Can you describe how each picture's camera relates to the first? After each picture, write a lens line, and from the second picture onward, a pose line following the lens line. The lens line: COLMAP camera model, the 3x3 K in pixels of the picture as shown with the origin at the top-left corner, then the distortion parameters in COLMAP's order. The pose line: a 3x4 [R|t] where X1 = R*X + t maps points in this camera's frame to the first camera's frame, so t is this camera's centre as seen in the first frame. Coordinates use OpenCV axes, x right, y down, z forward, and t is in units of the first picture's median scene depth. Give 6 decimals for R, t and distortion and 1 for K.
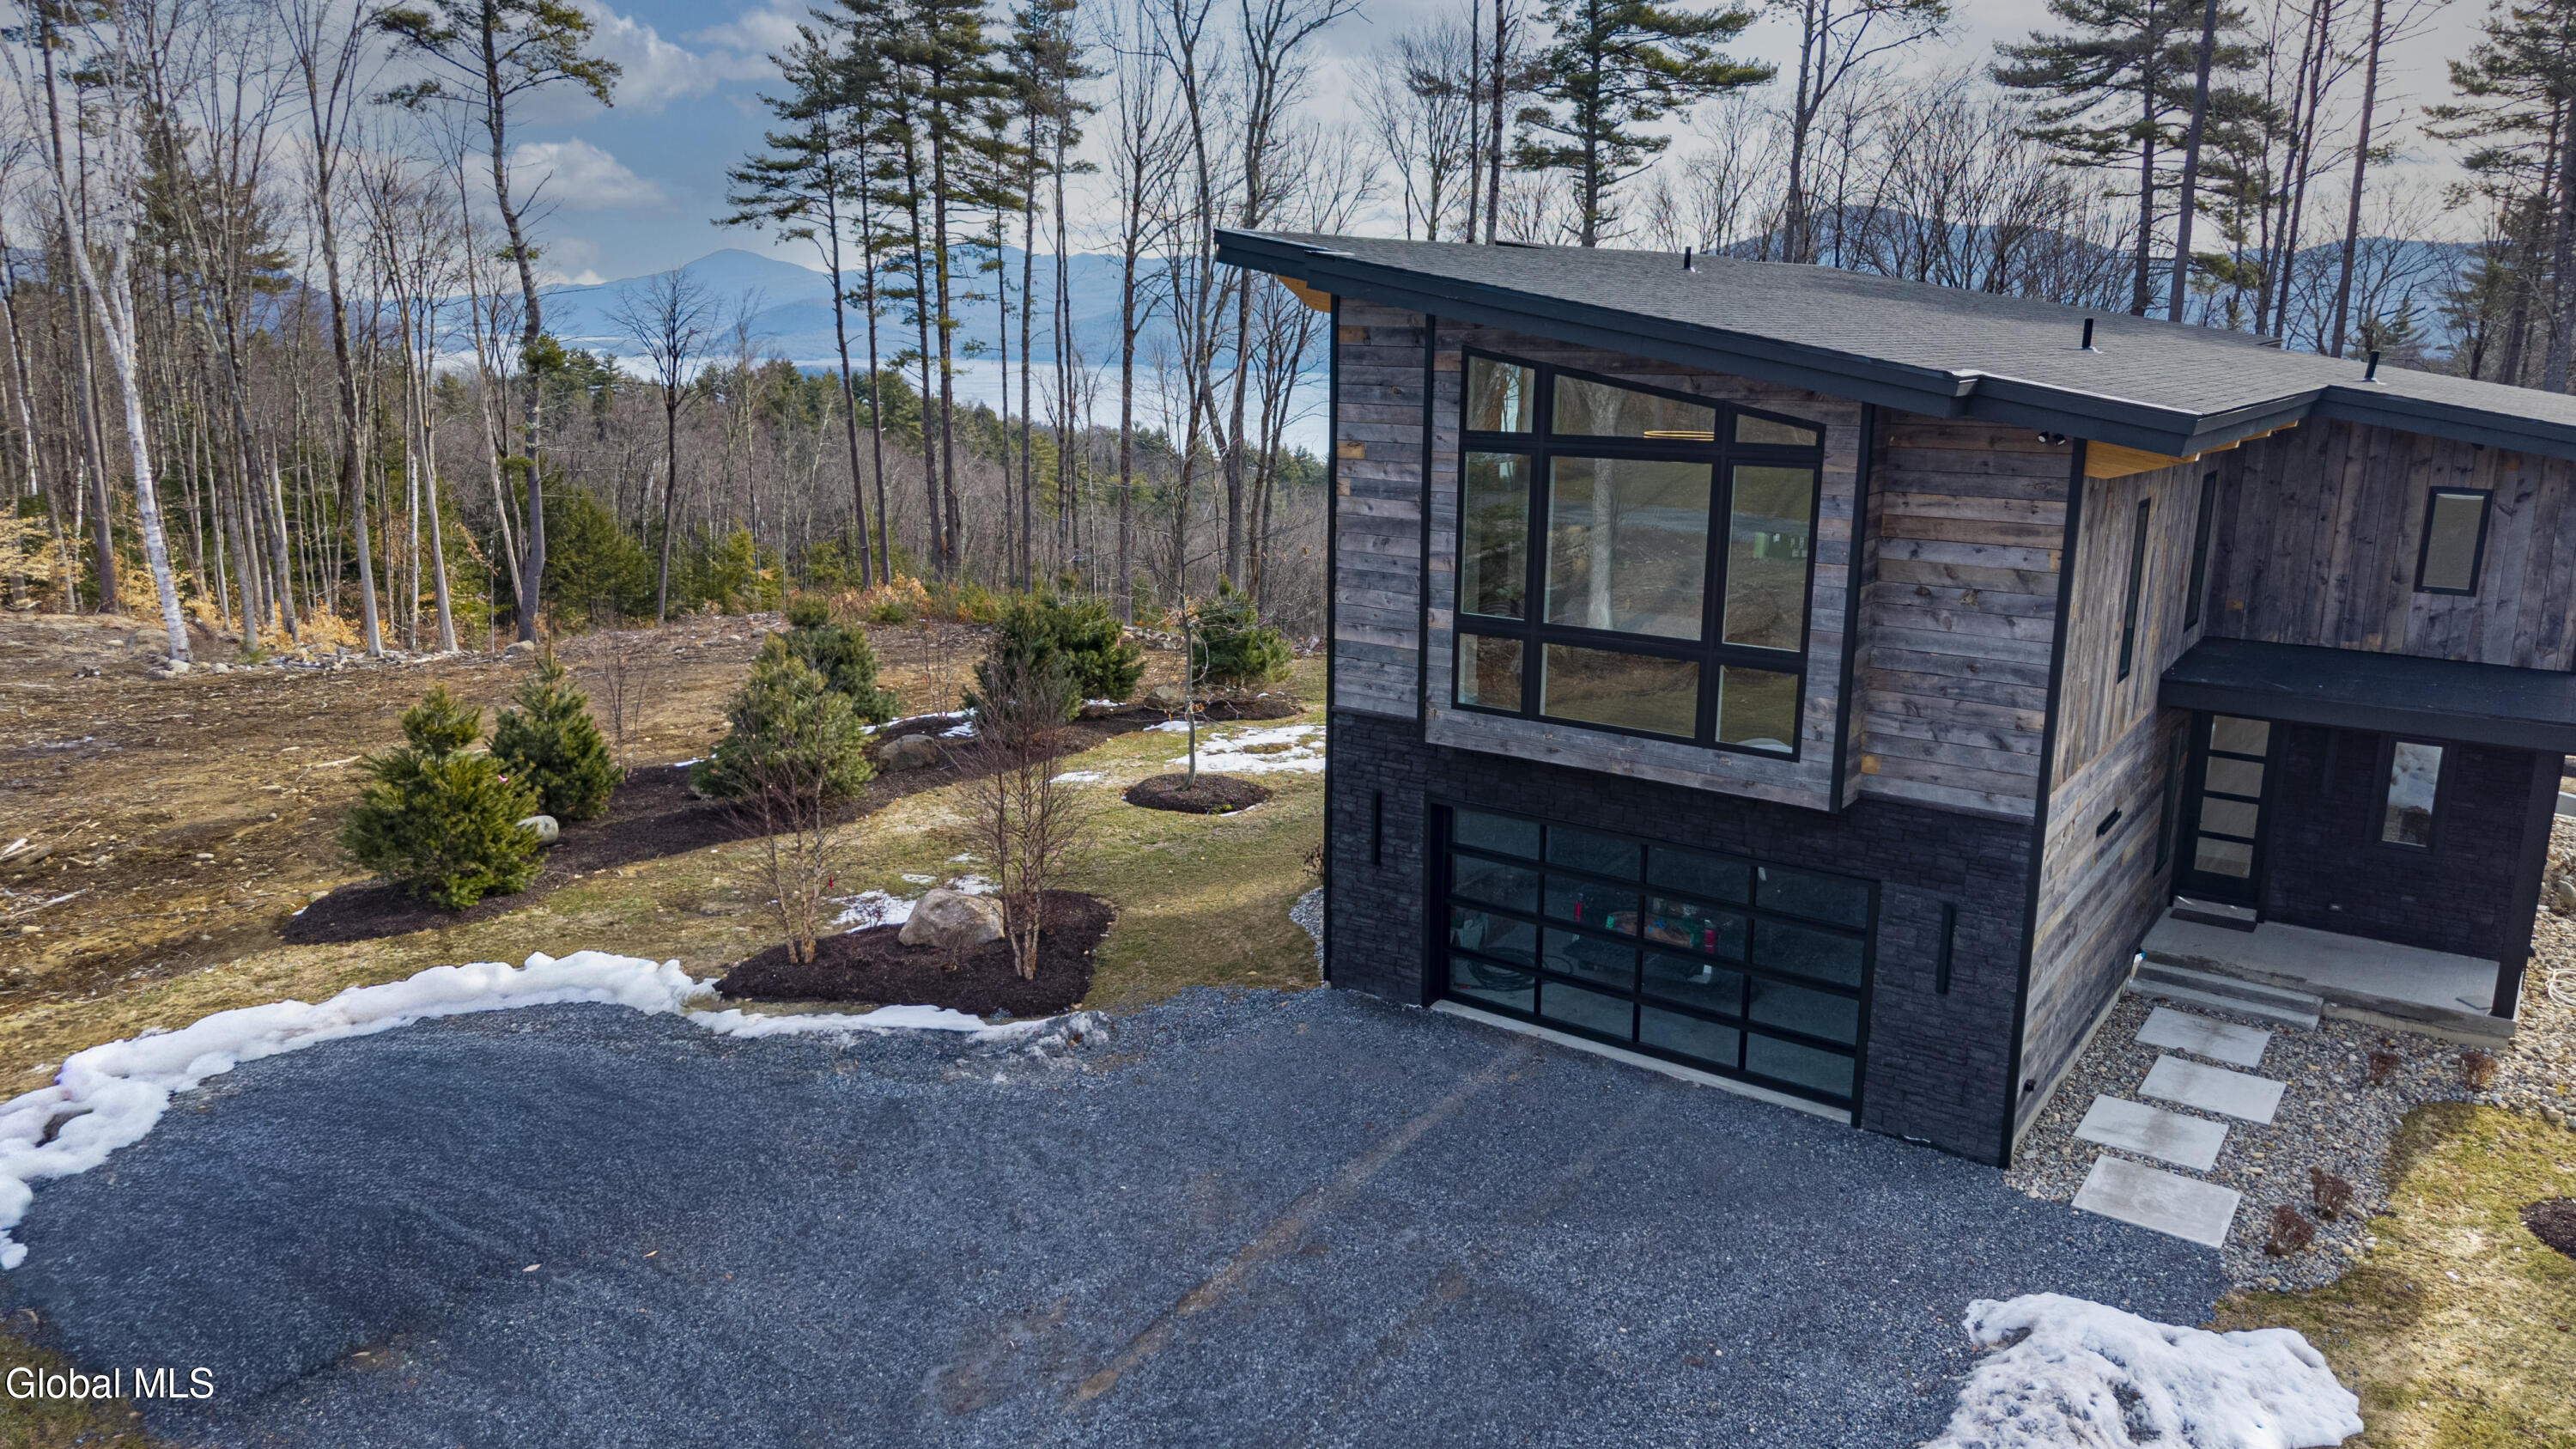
lens RADIAL K [[1768.2, 0, 1284.6], [0, 1768.2, 727.6], [0, 0, 1]] dist [0.039724, -0.023382]
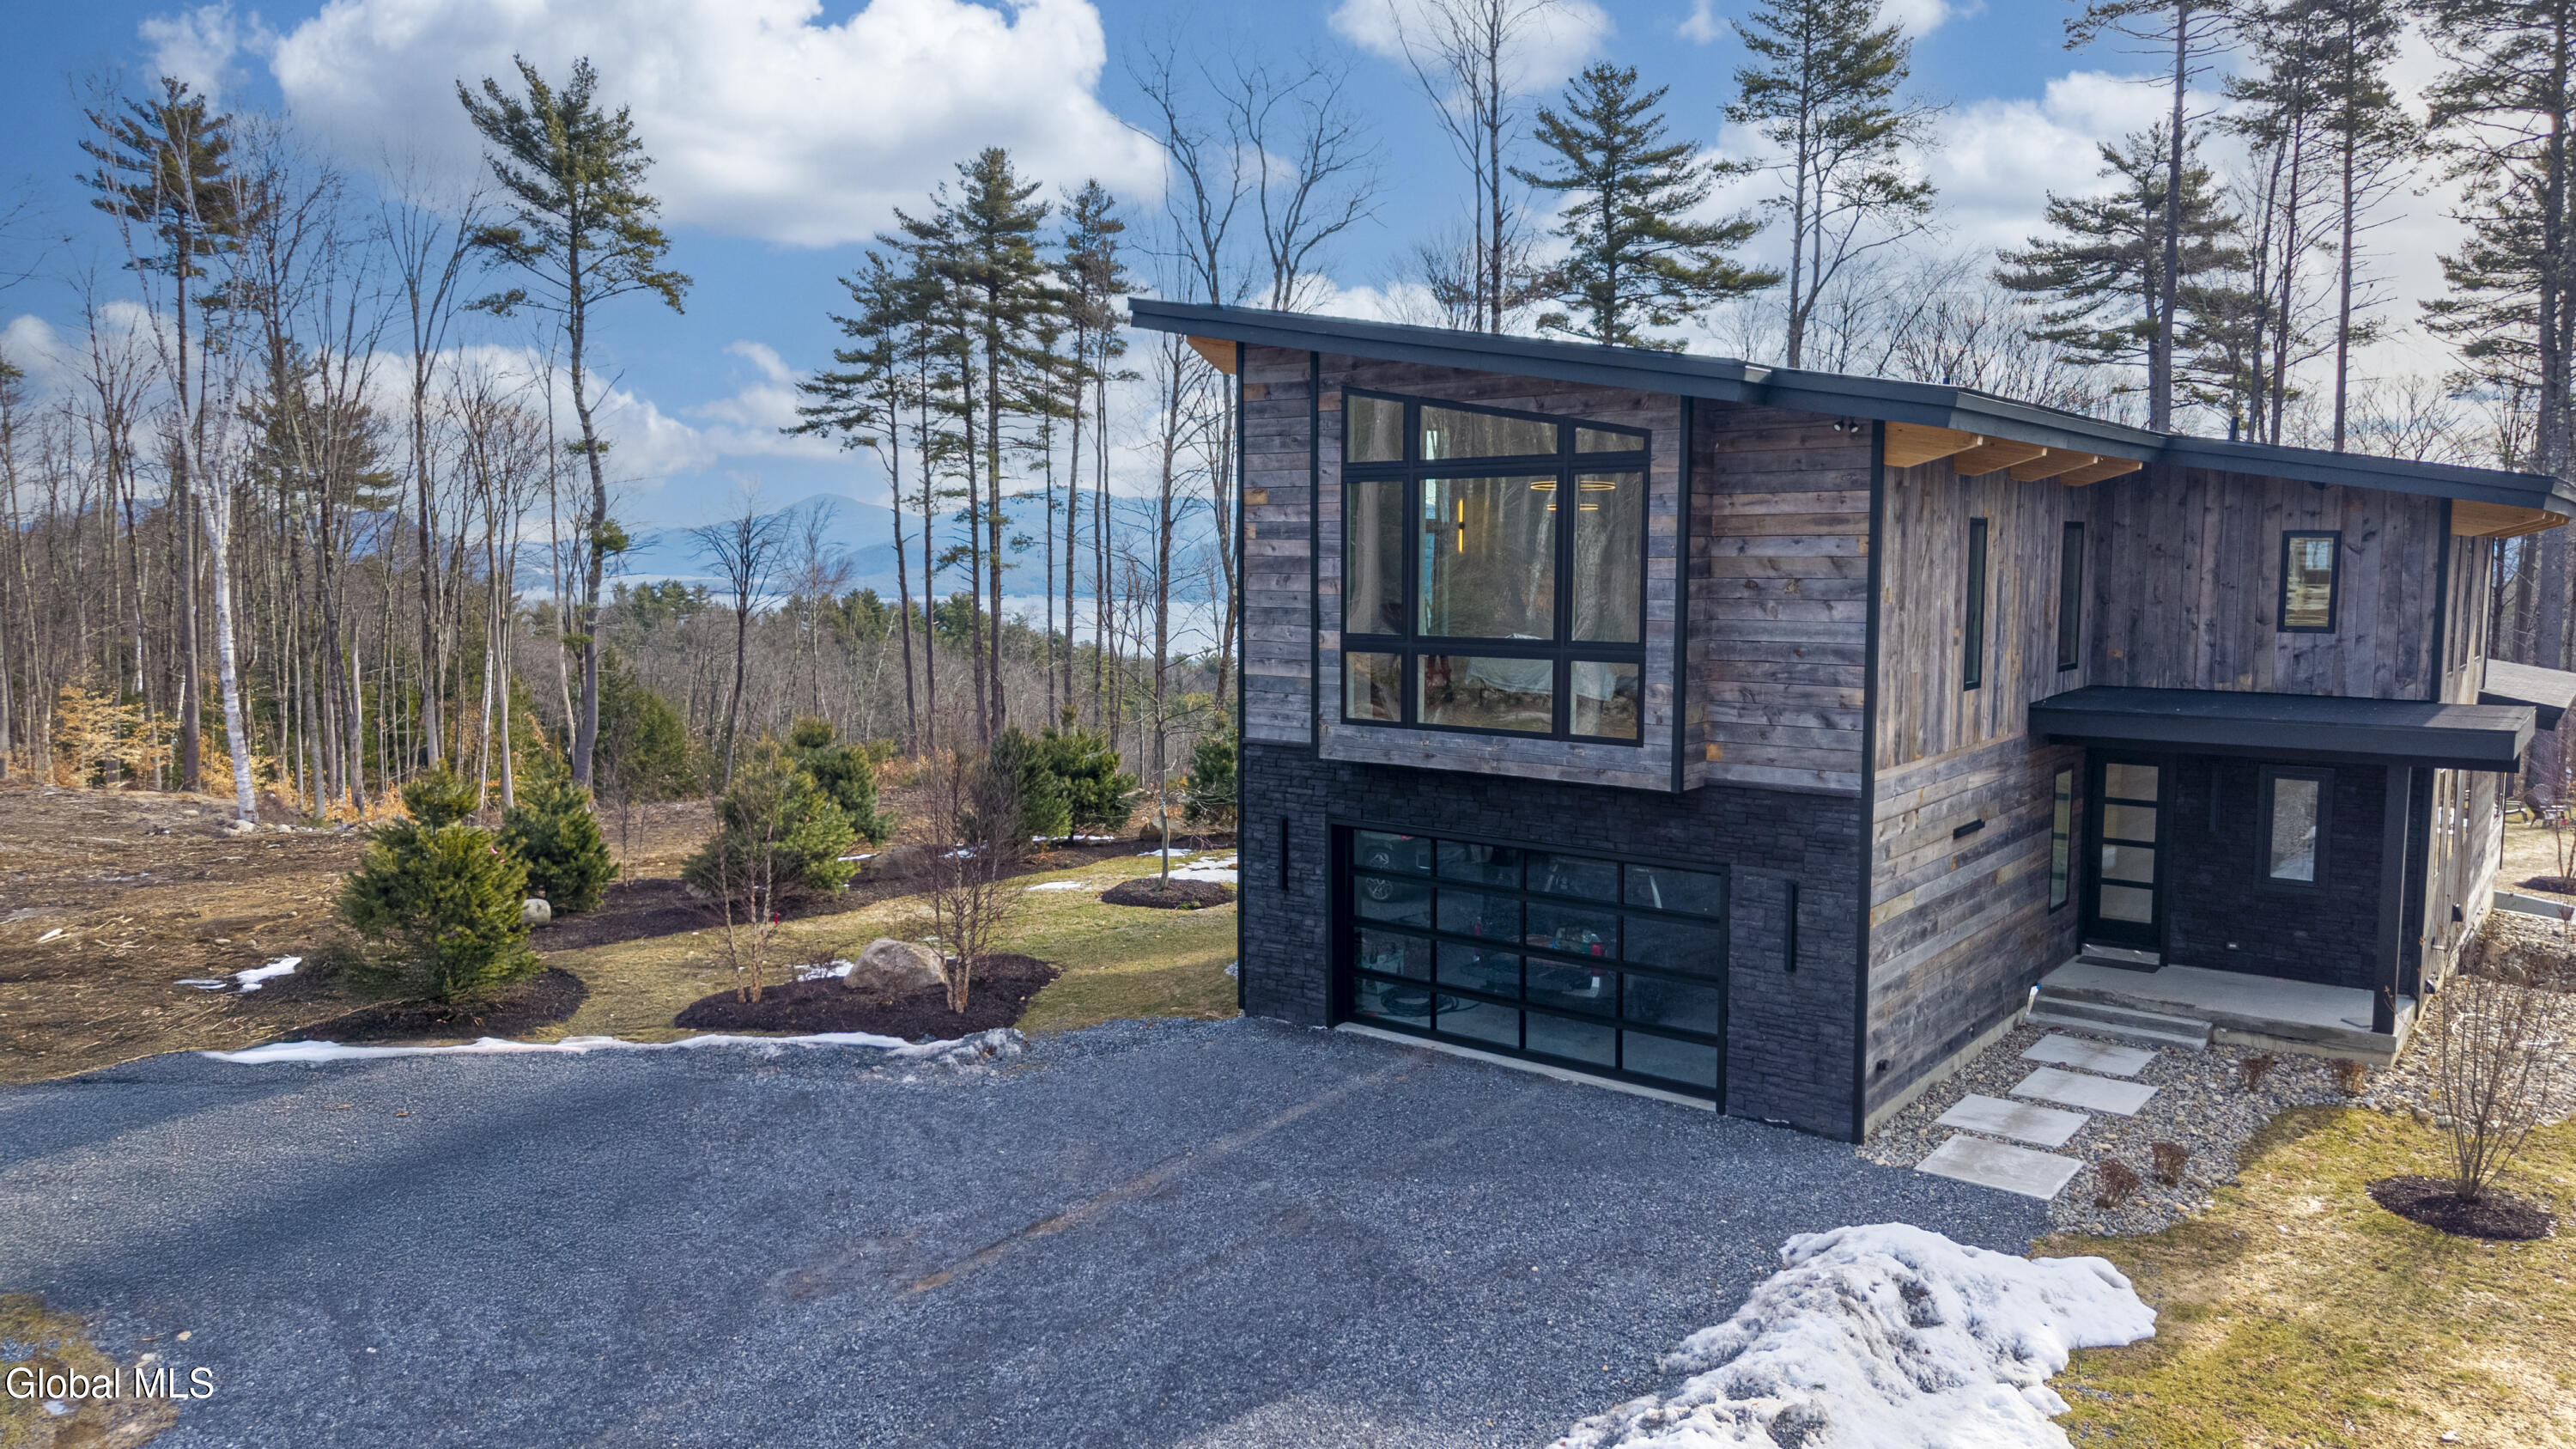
lens RADIAL K [[1776.7, 0, 1285.9], [0, 1776.7, 720.1], [0, 0, 1]] dist [0.027702, -0.005776]
pose [[0.999044, -0.001149, -0.043700, 0.097195], [-0.004847, 0.990579, -0.136856, 0.119334], [0.043445, 0.136937, 0.989627, -0.051548]]
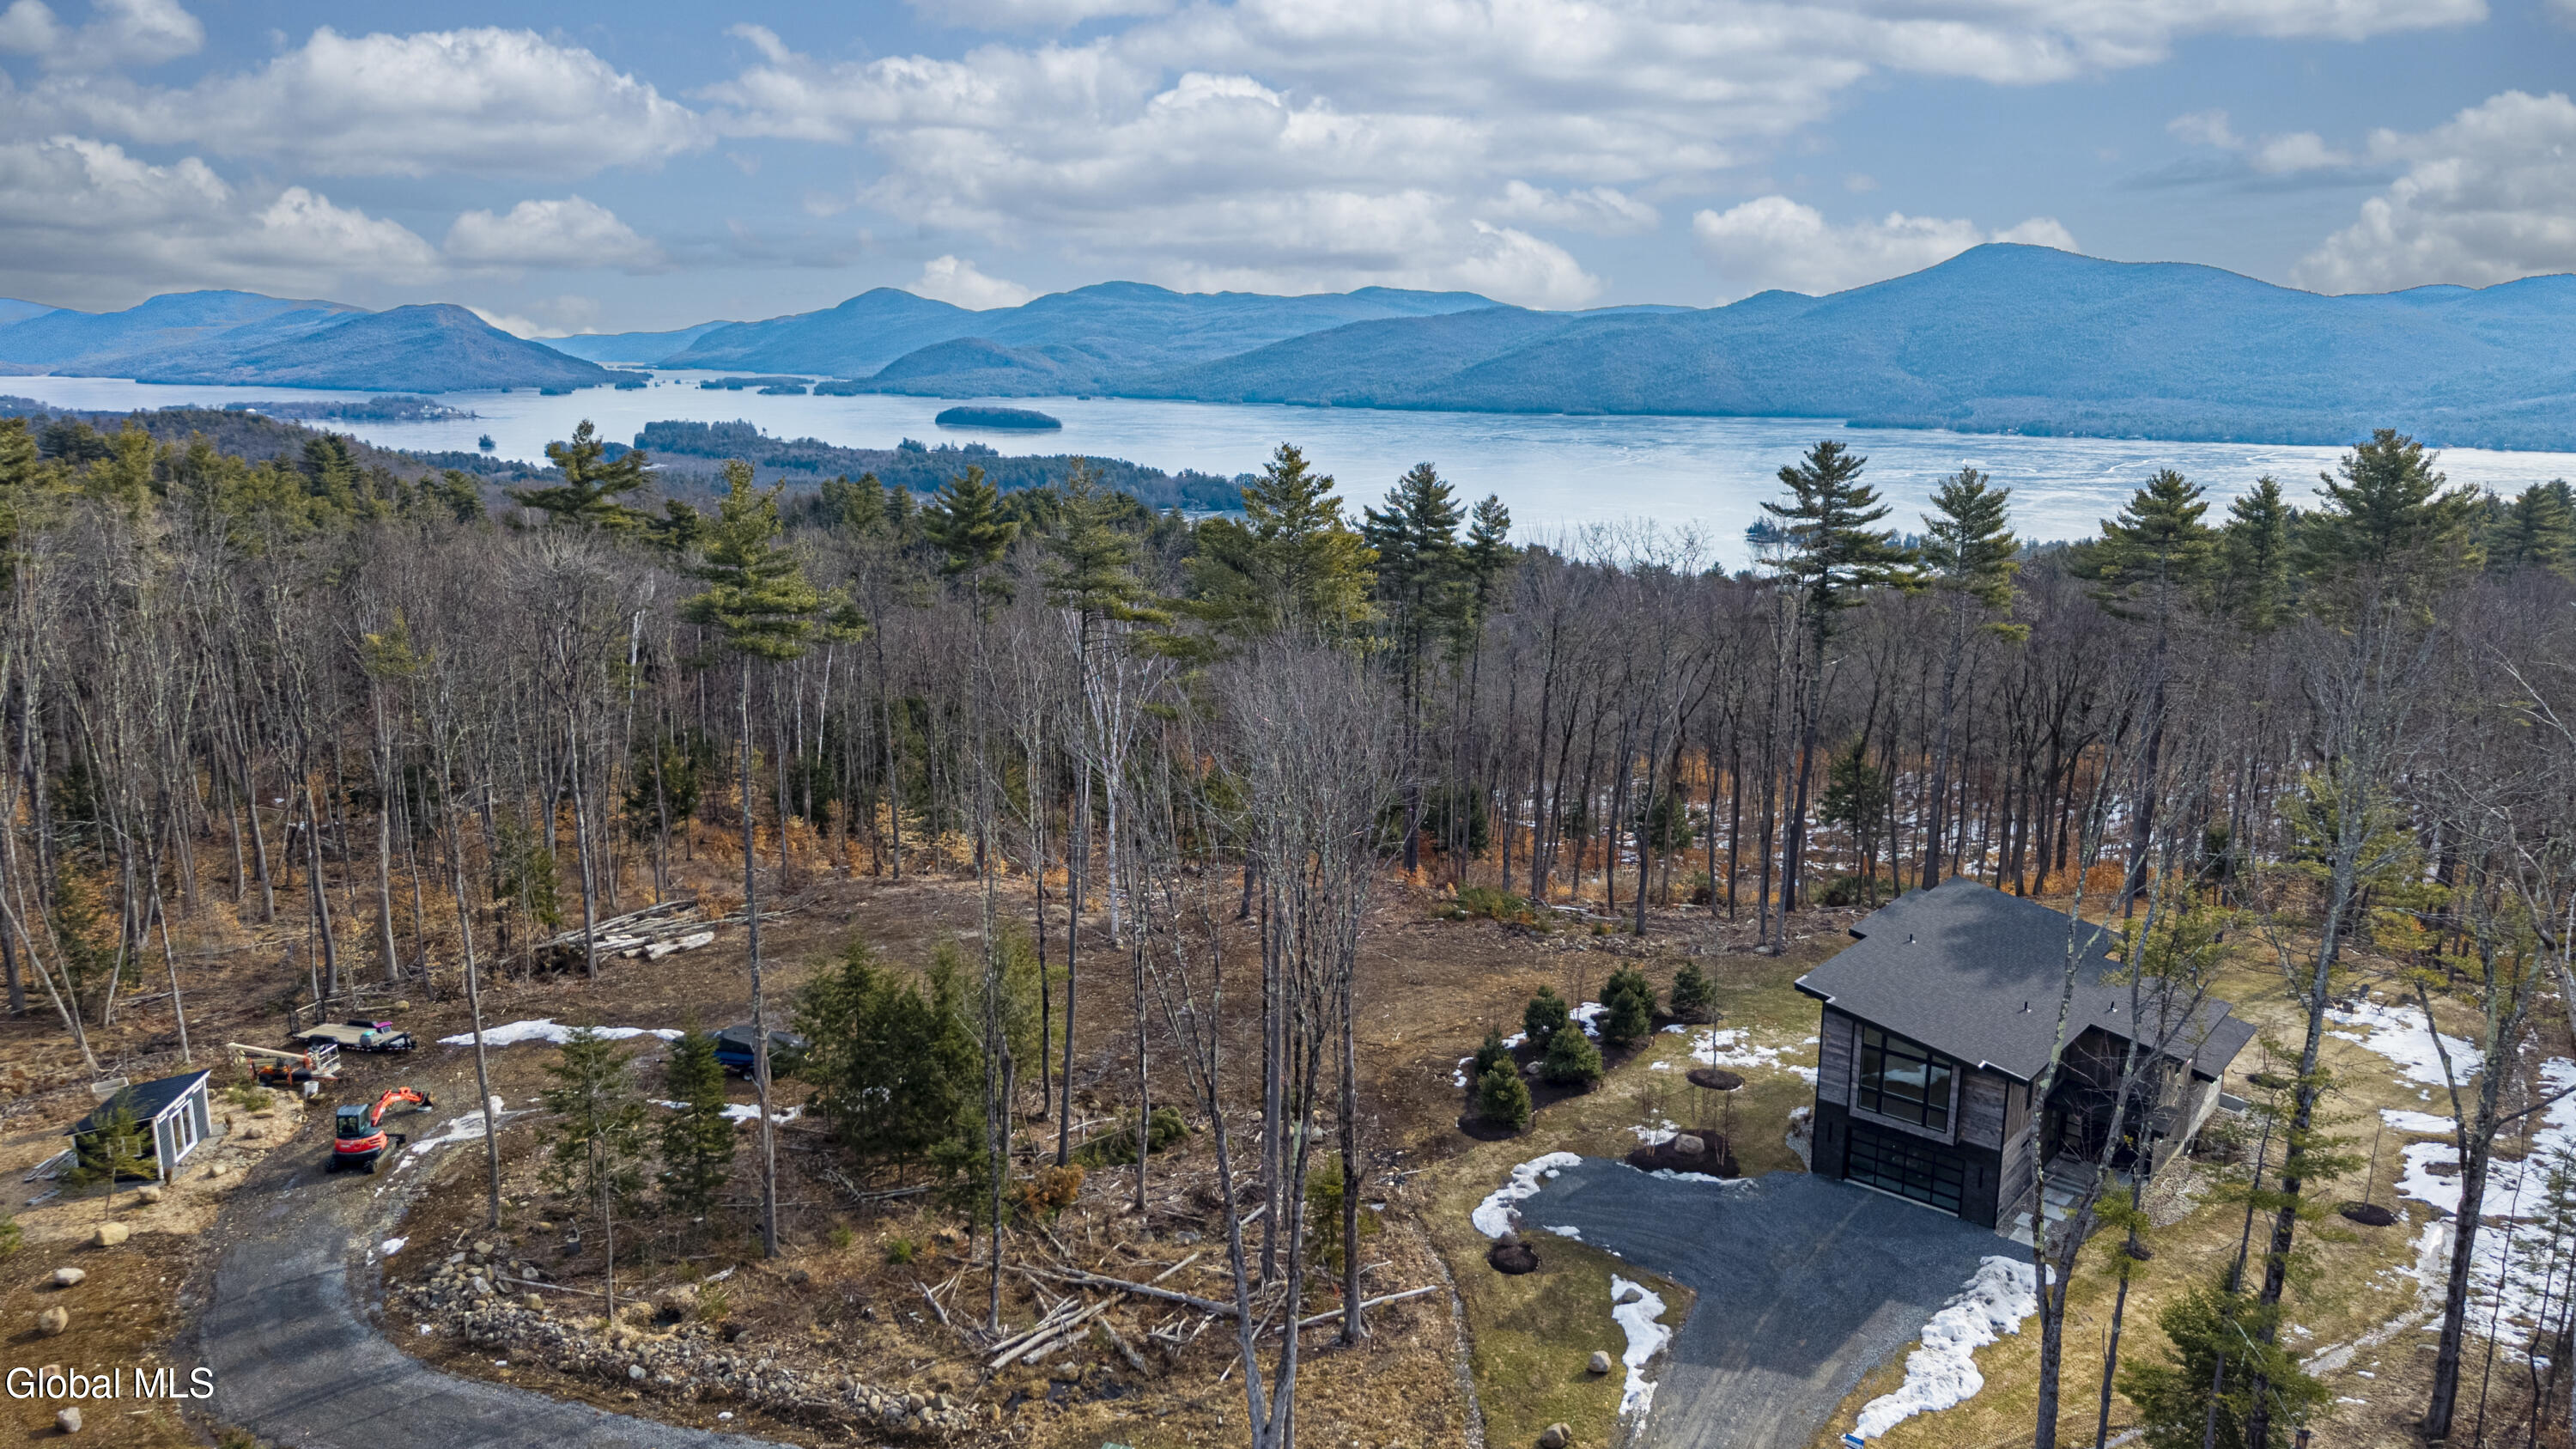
lens RADIAL K [[1776.7, 0, 1285.9], [0, 1776.7, 720.1], [0, 0, 1]] dist [0.027702, -0.005776]
pose [[0.997111, 0.015019, -0.074463, -0.805181], [-0.016819, 0.999580, -0.023608, -0.685658], [0.074077, 0.024793, 0.996944, -2.788753]]
